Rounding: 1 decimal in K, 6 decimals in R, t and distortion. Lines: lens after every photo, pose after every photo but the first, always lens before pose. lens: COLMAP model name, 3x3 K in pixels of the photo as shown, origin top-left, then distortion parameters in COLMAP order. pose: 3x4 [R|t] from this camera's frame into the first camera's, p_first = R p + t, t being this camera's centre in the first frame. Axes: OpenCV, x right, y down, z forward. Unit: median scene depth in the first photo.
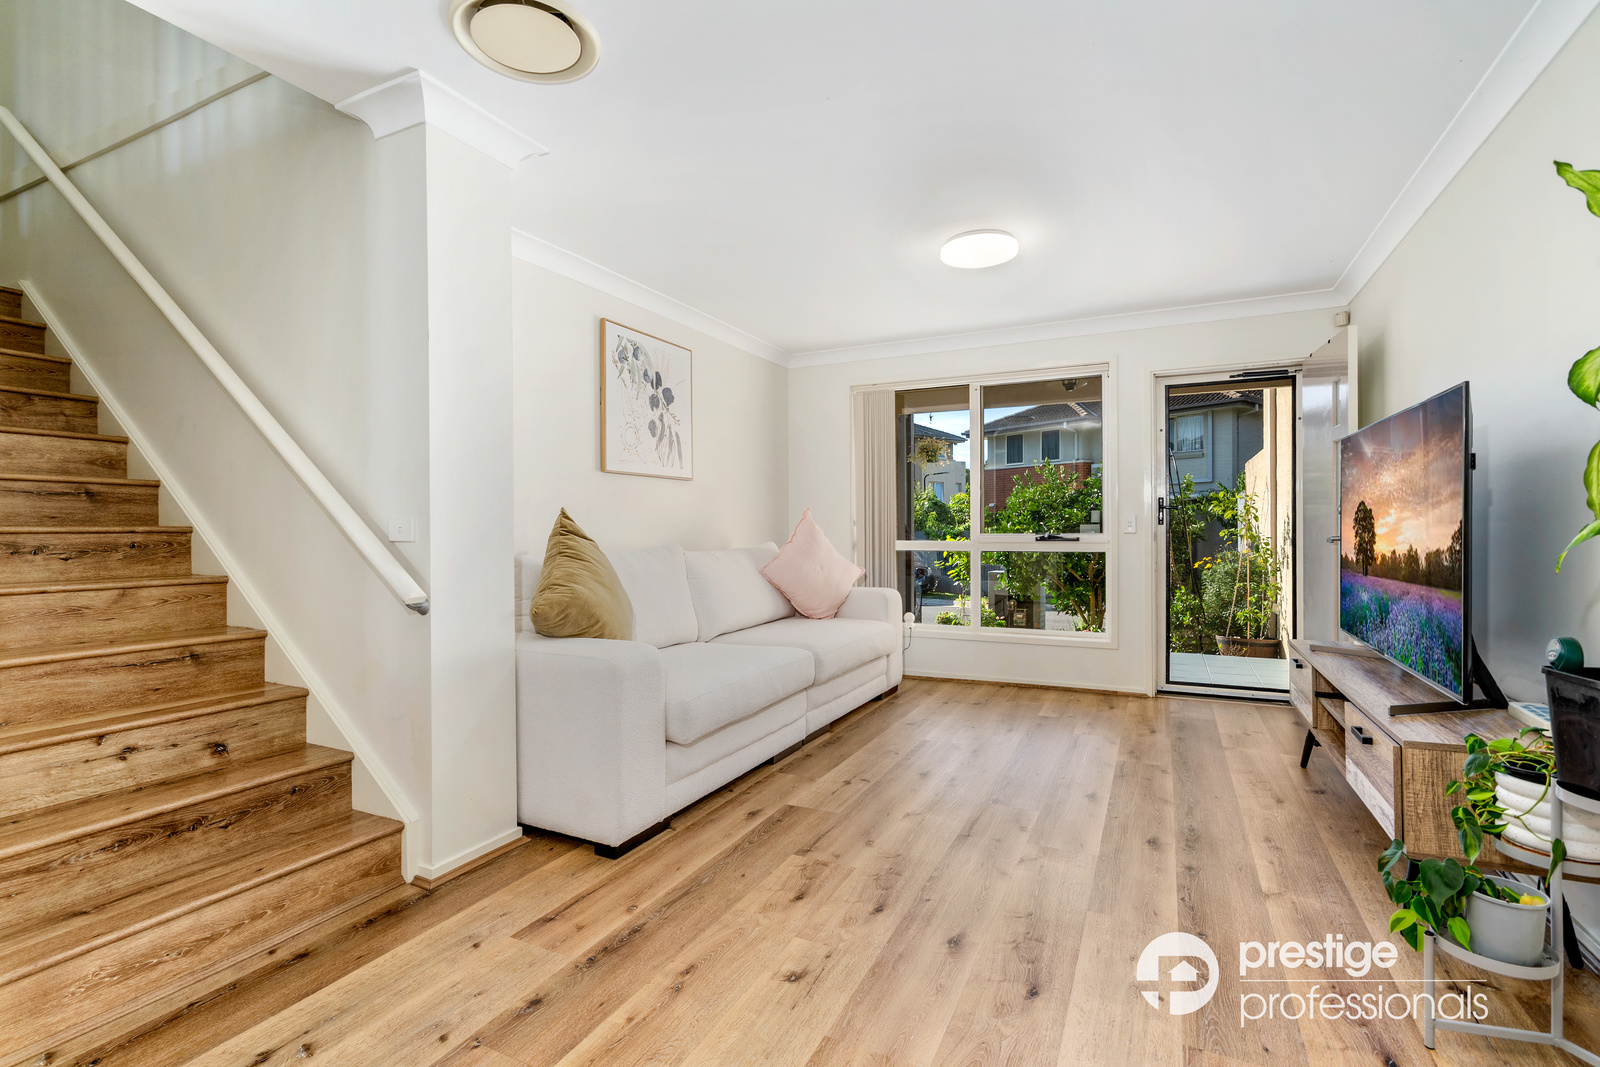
lens RADIAL K [[744.3, 0, 799.5], [0, 744.3, 532.1], [0, 0, 1]] dist [0.002795, 0.000922]
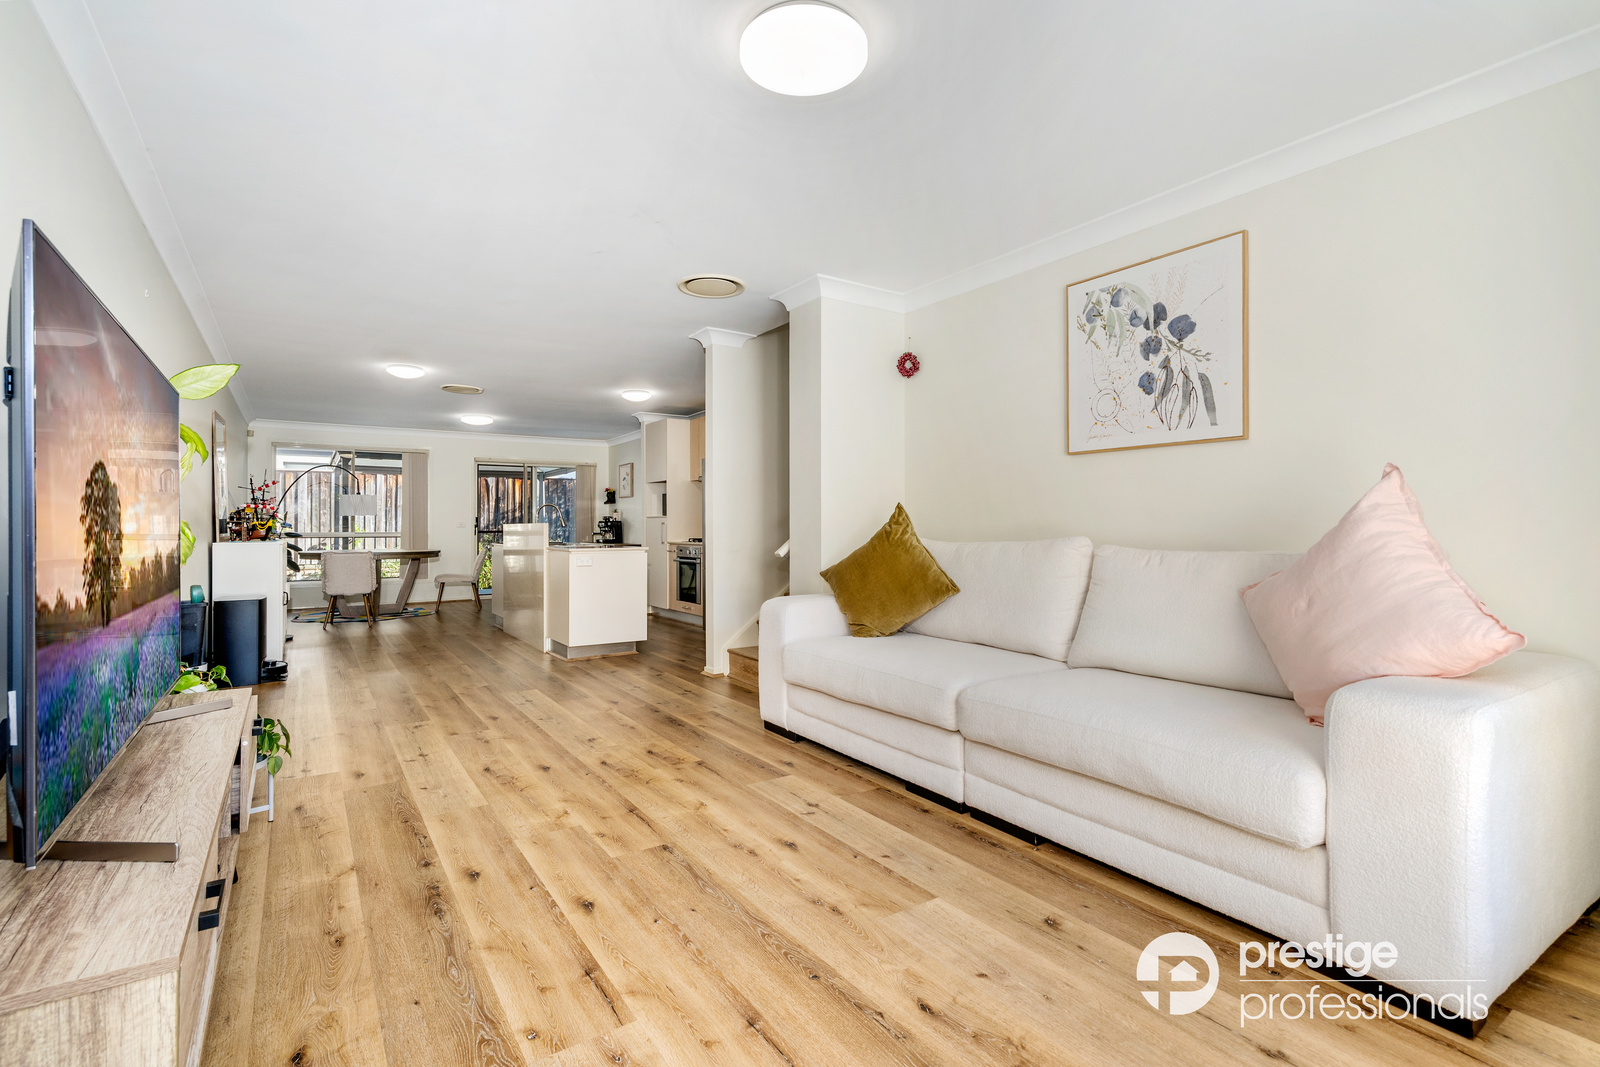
lens RADIAL K [[744.3, 0, 797.2], [0, 744.3, 523.9], [0, 0, 1]] dist [0.002795, 0.000922]
pose [[-0.500717, 0.006896, -0.865584, 0.908178], [0.003819, 0.999976, 0.005758, -0.005007], [0.865603, -0.000422, -0.500731, 1.542707]]
